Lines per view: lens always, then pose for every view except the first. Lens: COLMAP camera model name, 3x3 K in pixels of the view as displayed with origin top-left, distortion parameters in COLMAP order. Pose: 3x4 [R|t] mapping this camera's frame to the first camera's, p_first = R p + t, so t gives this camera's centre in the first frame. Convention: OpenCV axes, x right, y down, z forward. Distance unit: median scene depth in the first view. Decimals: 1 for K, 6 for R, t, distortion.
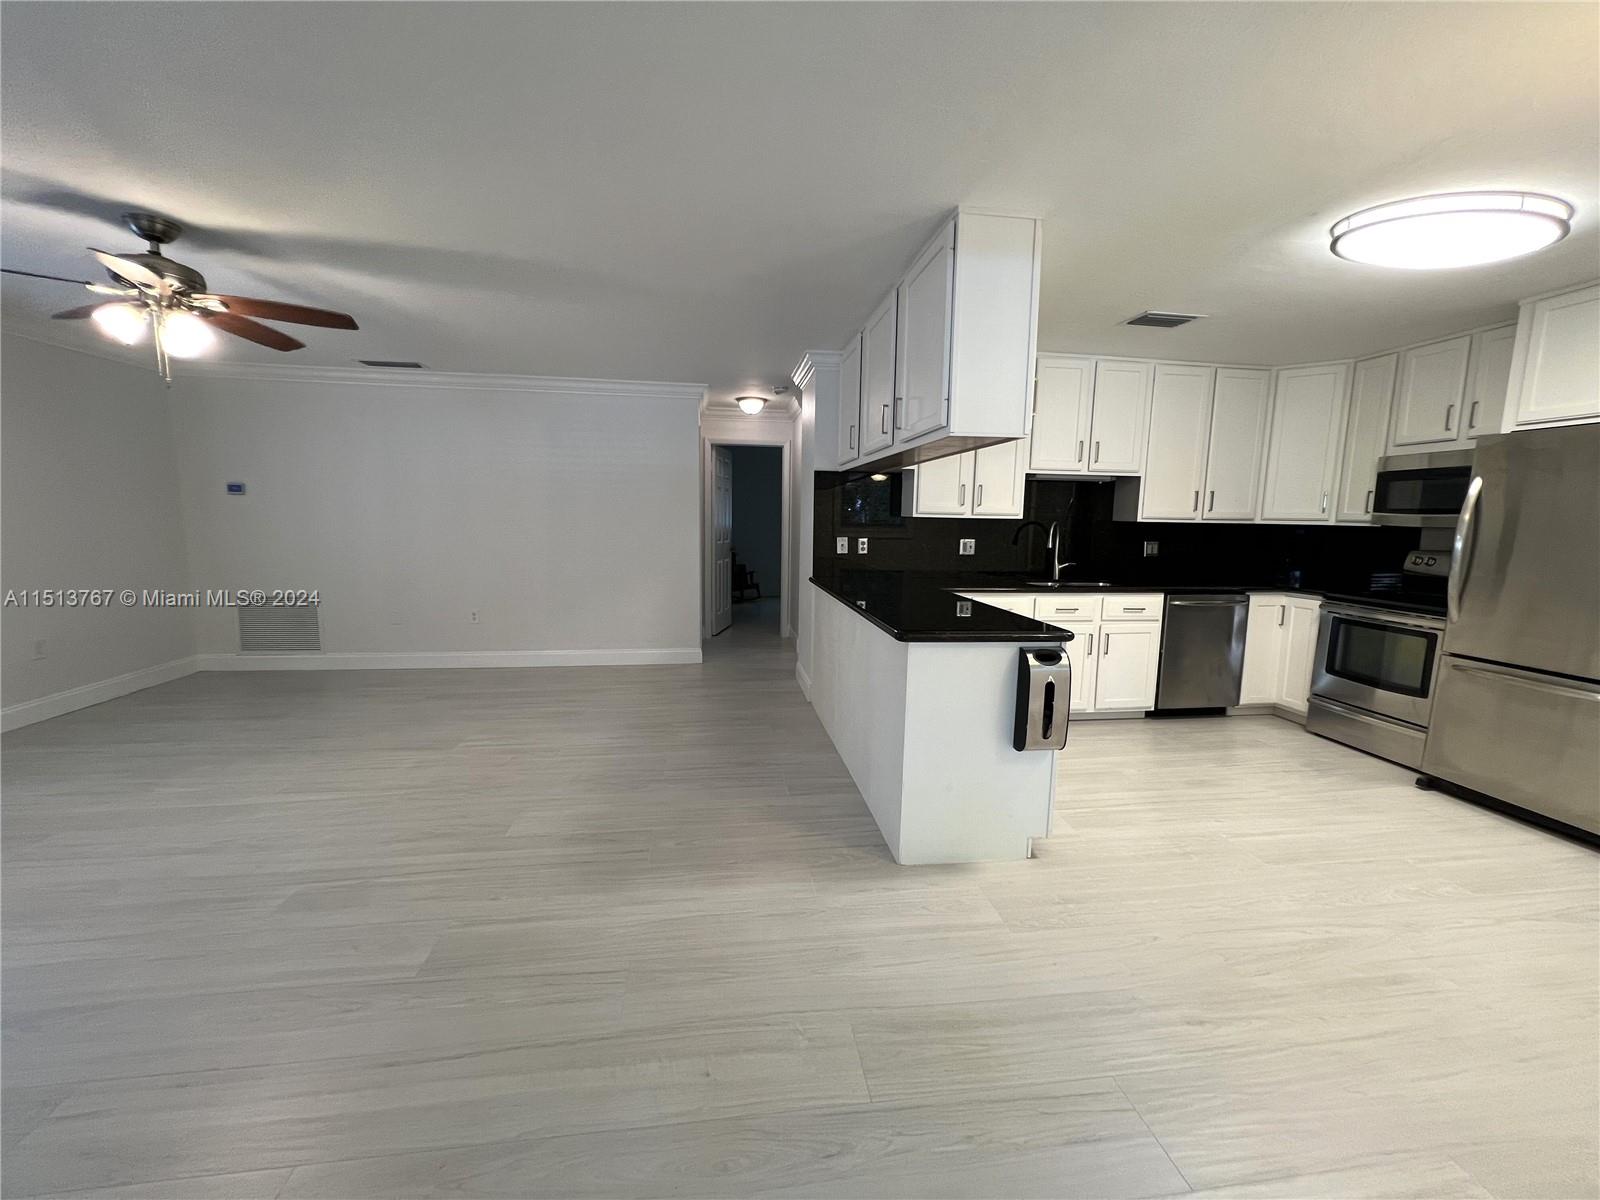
lens RADIAL K [[639.9, 0, 802.8], [0, 639.9, 601.3], [0, 0, 1]] dist [0.000721, 0.000007]
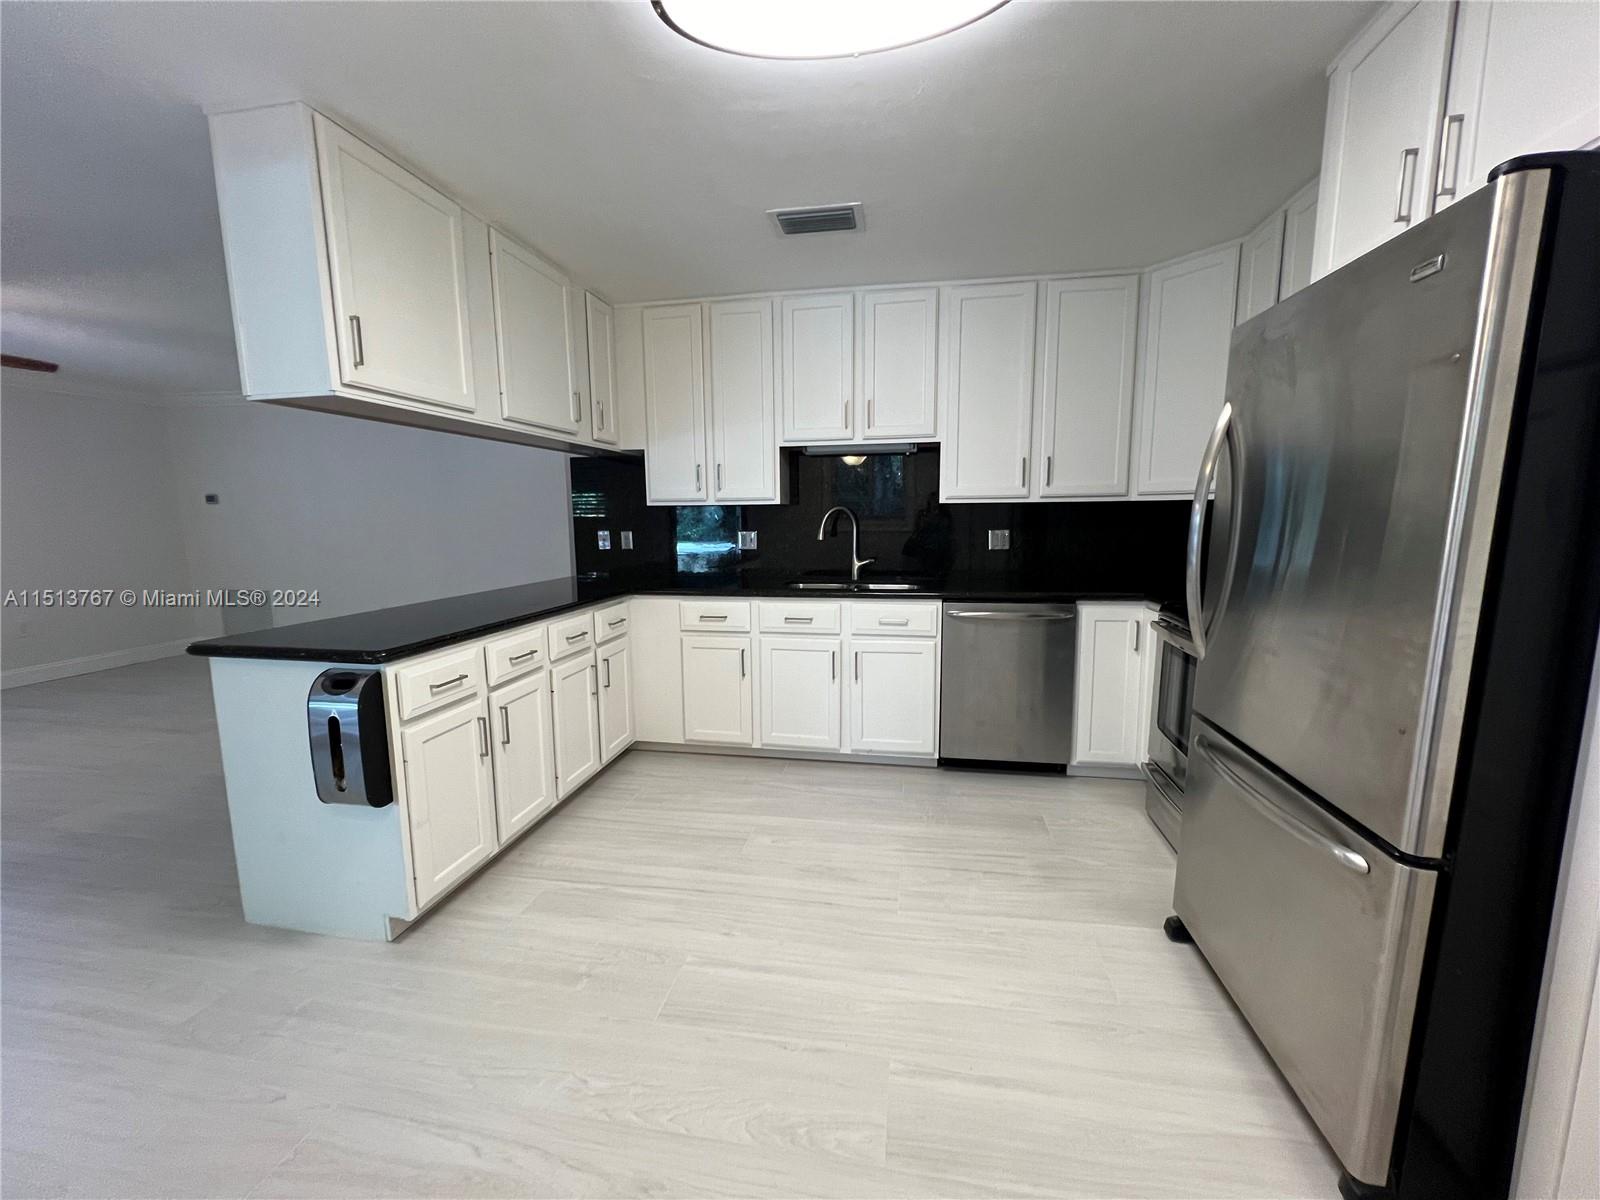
lens RADIAL K [[639.9, 0, 802.8], [0, 639.9, 601.3], [0, 0, 1]] dist [0.000721, 0.000007]
pose [[0.949279, 0.017670, -0.313937, 0.615349], [-0.017576, 0.999841, 0.003132, -0.010173], [0.313943, 0.002544, 0.949439, 0.247371]]
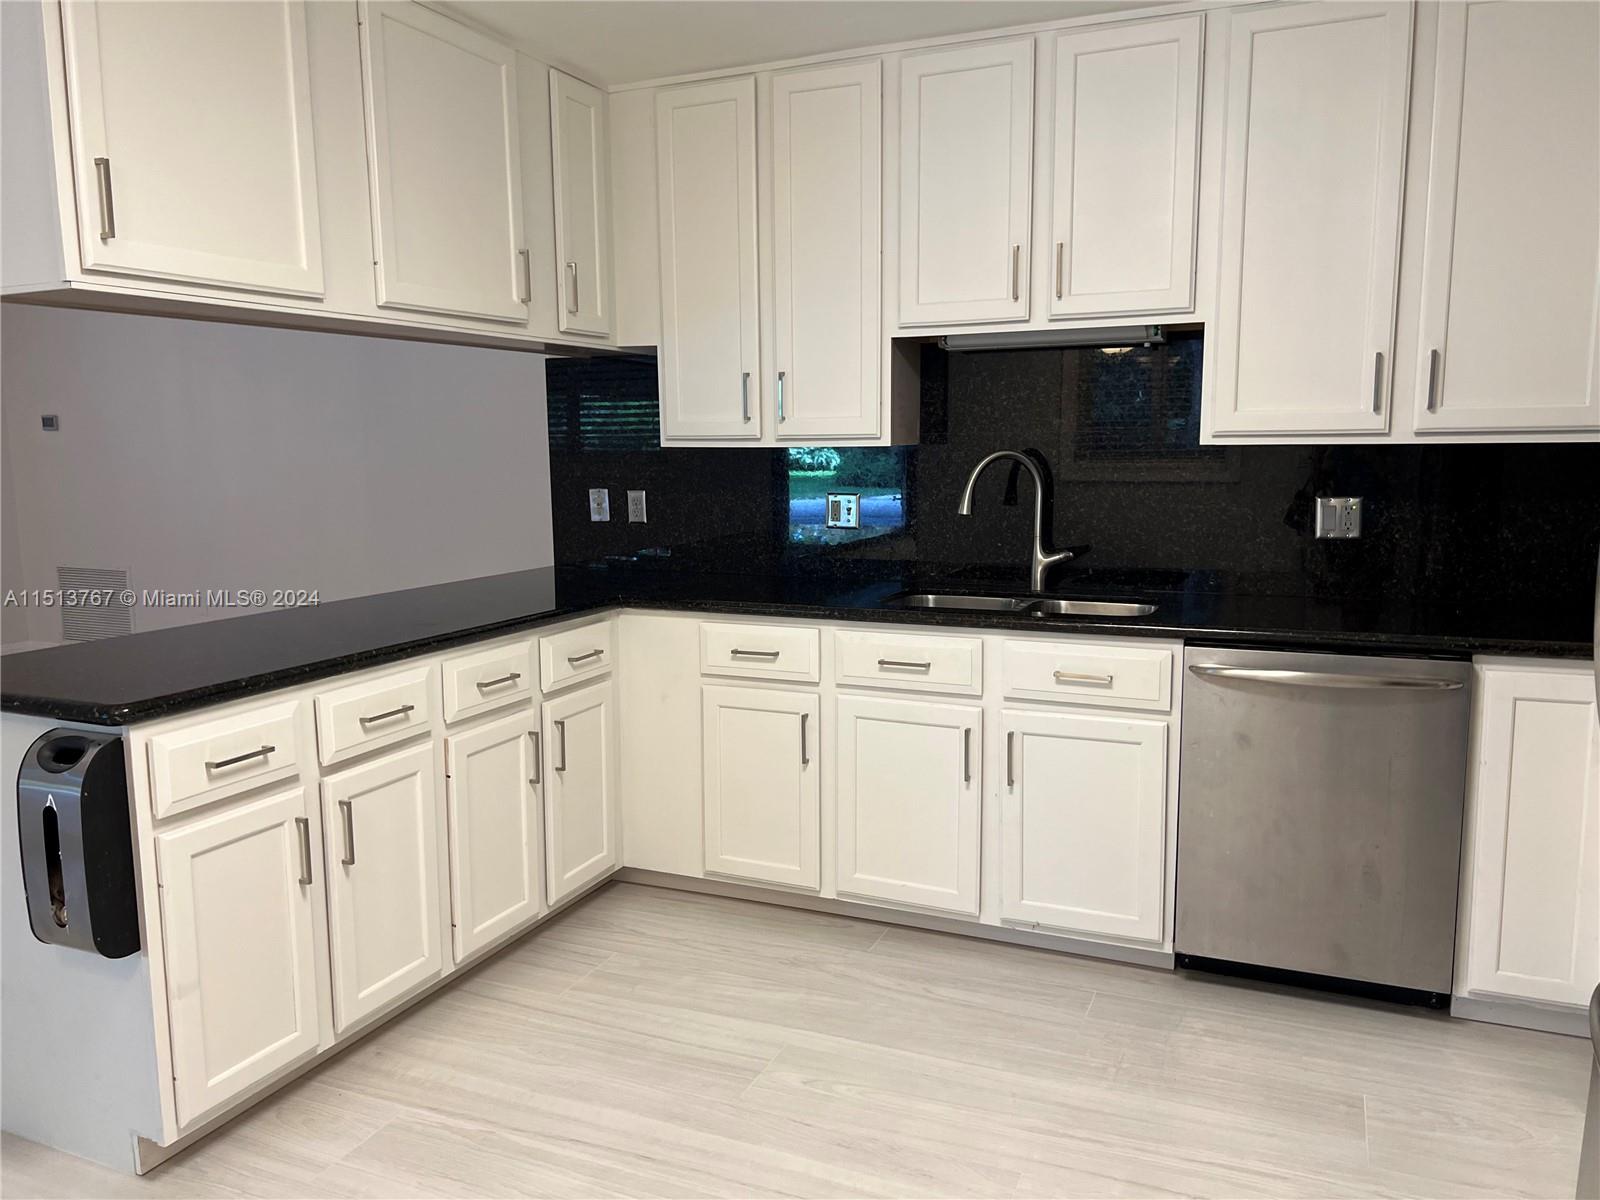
lens RADIAL K [[1202.7, 0, 804.6], [0, 1202.7, 608.0], [0, 0, 1]] dist [0.067043, -0.075403]
pose [[0.852729, 0.049855, -0.519969, 0.707784], [-0.047448, 0.998713, 0.017944, -0.031782], [0.520194, 0.009370, 0.853997, 0.281518]]
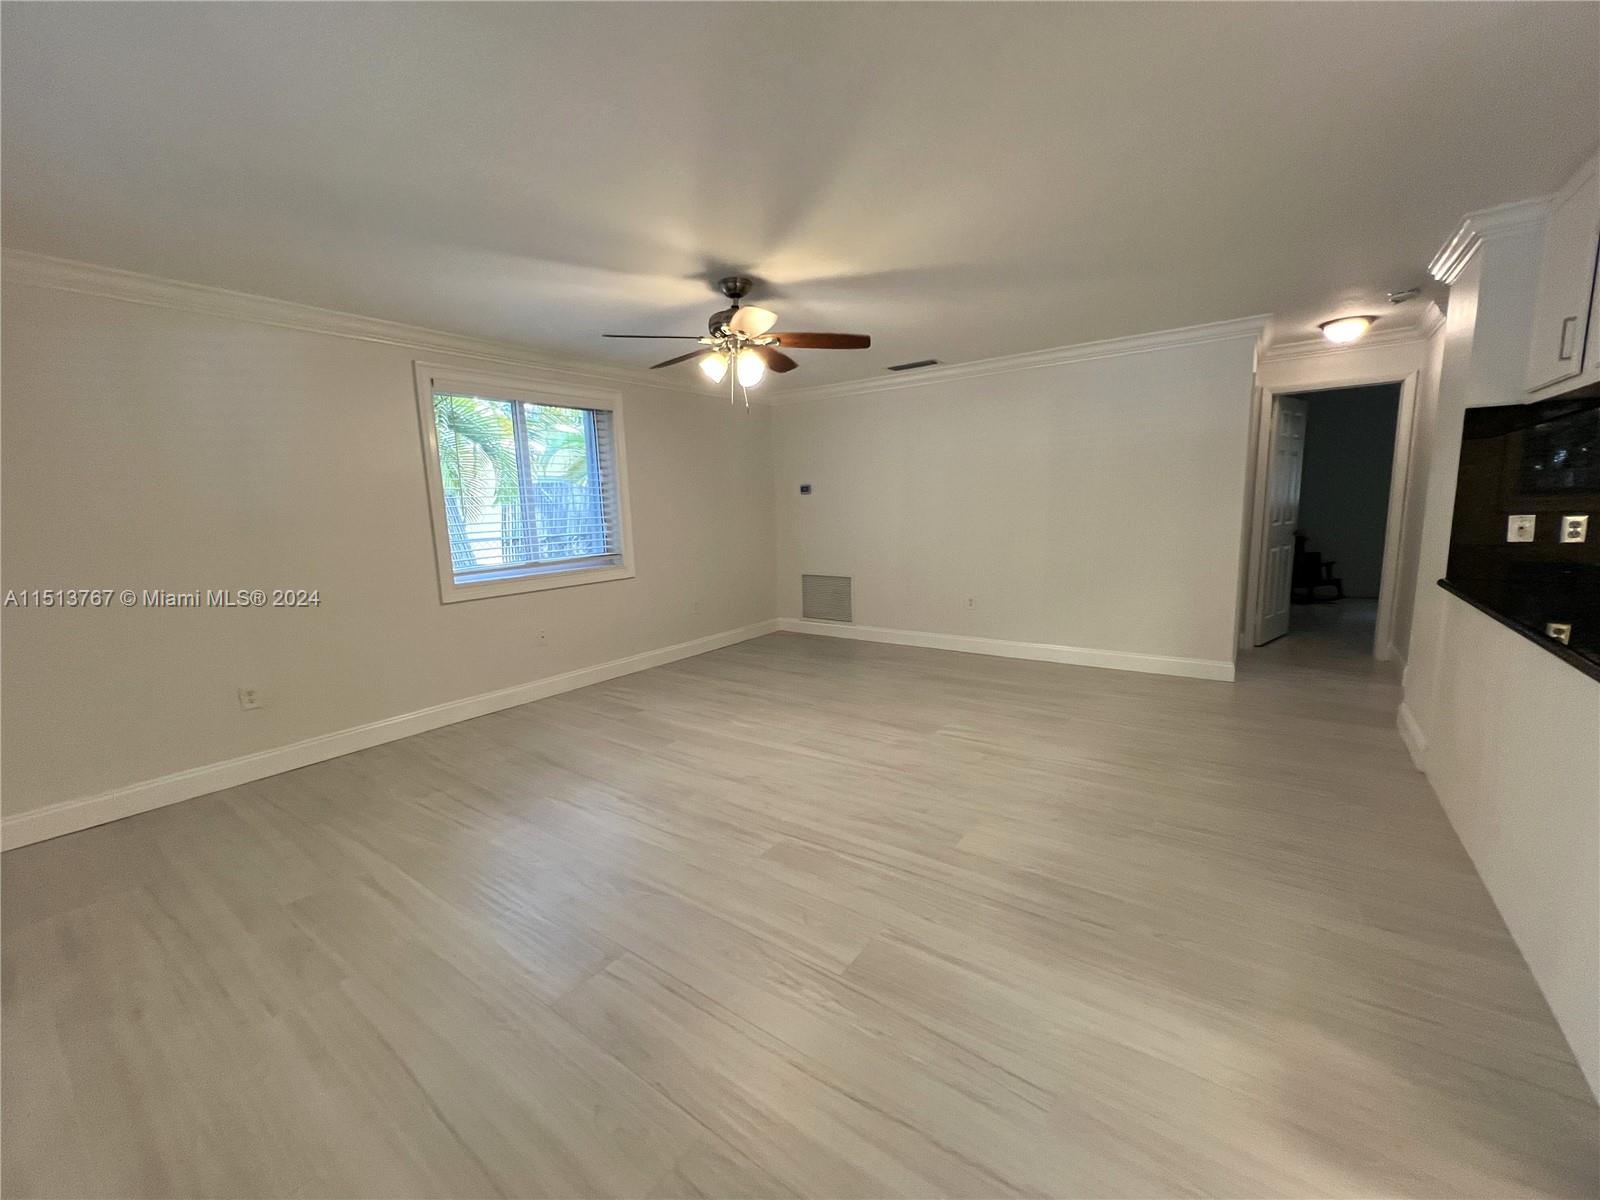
lens RADIAL K [[639.9, 0, 802.8], [0, 639.9, 601.3], [0, 0, 1]] dist [0.000721, 0.000007]
pose [[0.716347, 0.065869, -0.694628, 0.001446], [-0.047594, 0.997828, 0.045538, -0.014940], [0.696119, 0.000439, 0.717927, 0.105110]]
